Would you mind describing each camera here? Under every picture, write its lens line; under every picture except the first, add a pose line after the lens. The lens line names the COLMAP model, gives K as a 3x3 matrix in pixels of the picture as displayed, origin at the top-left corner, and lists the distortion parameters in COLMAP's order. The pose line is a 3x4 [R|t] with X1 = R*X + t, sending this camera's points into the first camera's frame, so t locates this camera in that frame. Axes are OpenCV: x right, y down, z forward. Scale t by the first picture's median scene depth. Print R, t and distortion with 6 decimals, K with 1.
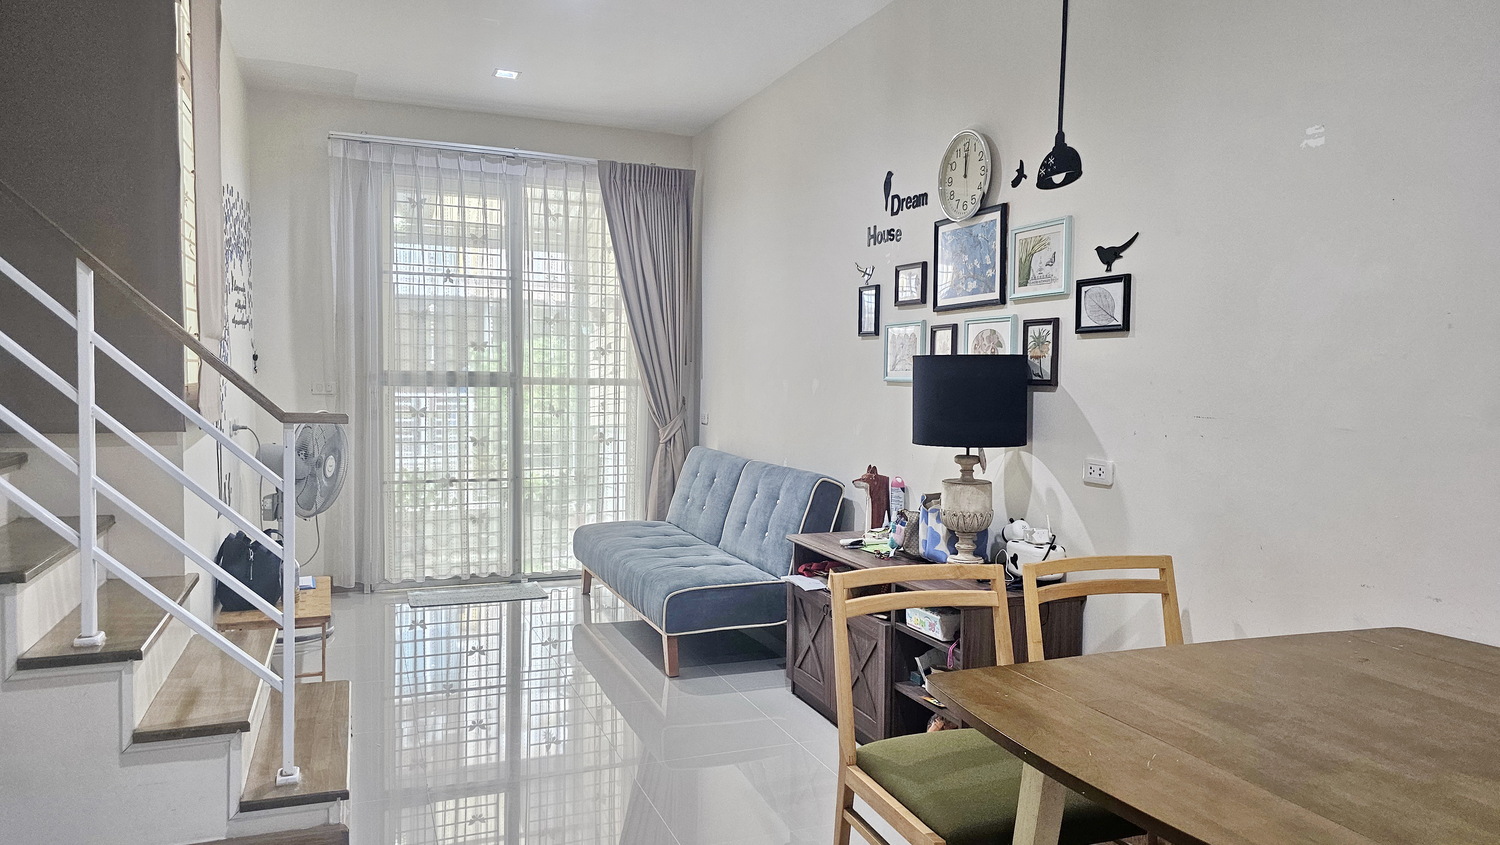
lens RADIAL K [[1016.1, 0, 750.0], [0, 1016.1, 422.5], [0, 0, 1]] dist [0.105257, -0.157029]
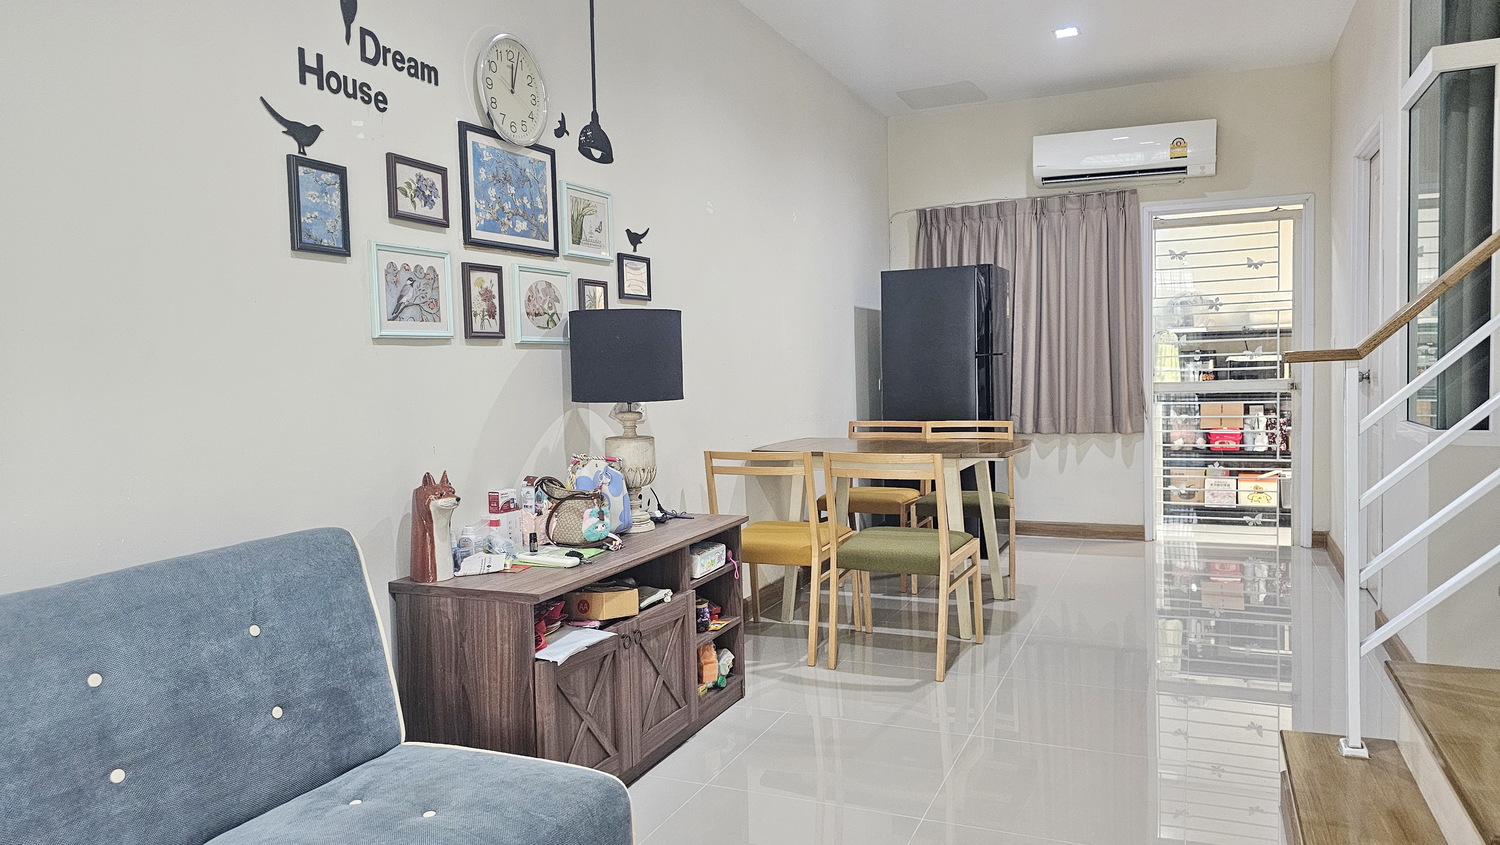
lens RADIAL K [[1016.1, 0, 750.0], [0, 1016.1, 422.5], [0, 0, 1]] dist [0.105257, -0.157029]
pose [[-0.708767, -0.029770, 0.704815, -0.541121], [0.054159, 0.993864, 0.096442, -0.043952], [-0.703361, 0.106527, -0.702805, 1.526266]]
